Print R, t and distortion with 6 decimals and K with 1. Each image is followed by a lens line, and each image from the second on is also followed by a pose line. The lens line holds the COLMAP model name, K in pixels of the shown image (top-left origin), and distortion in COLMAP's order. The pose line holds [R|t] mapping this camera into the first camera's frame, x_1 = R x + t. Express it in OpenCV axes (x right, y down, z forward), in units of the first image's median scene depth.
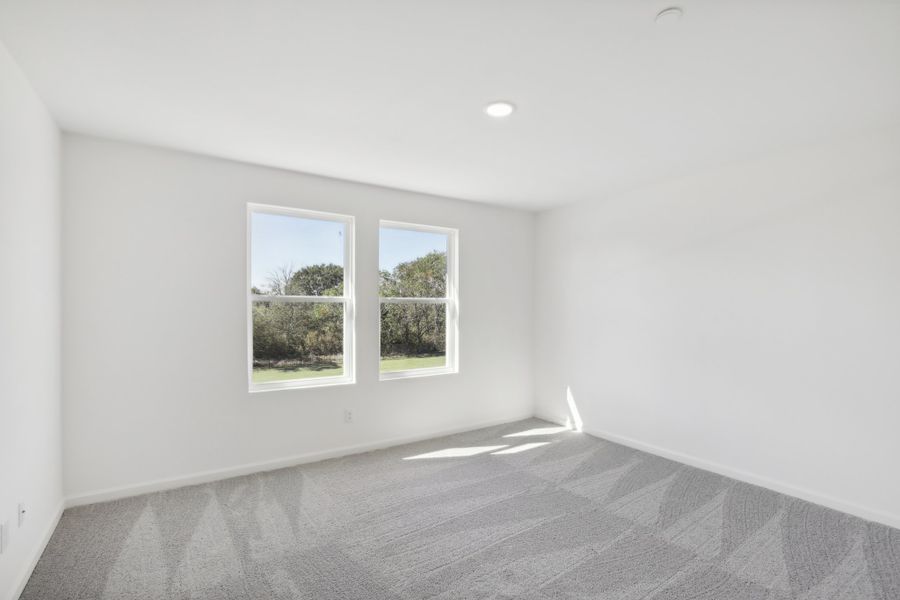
lens RADIAL K [[417.2, 0, 453.3], [0, 417.2, 305.9], [0, 0, 1]] dist [-0.021164, 0.000351]
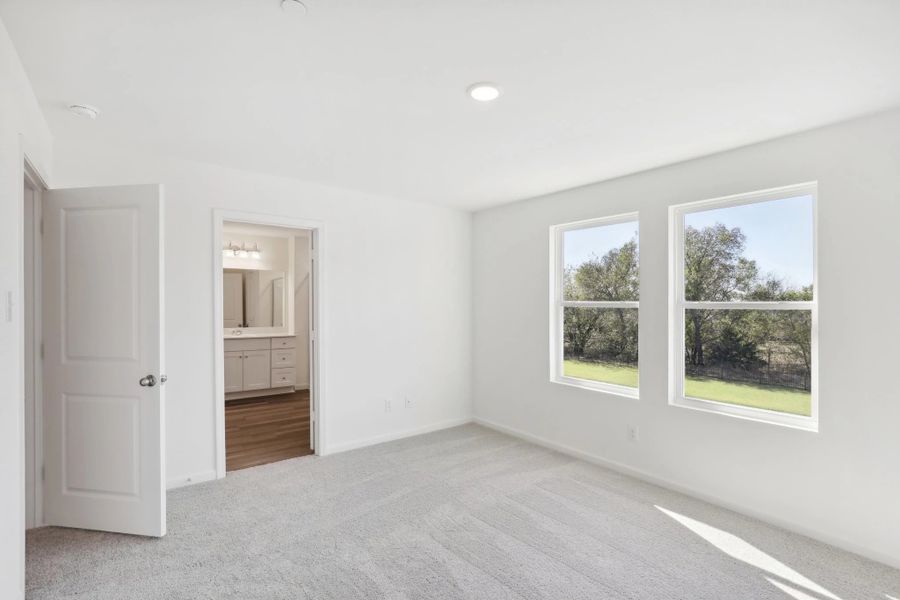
lens RADIAL K [[417.2, 0, 453.3], [0, 417.2, 305.9], [0, 0, 1]] dist [-0.021164, 0.000351]
pose [[0.080009, -0.003545, -0.996788, 0.459921], [-0.018458, 0.999817, -0.005037, 0.001078], [0.996623, 0.018801, 0.079929, 0.405152]]
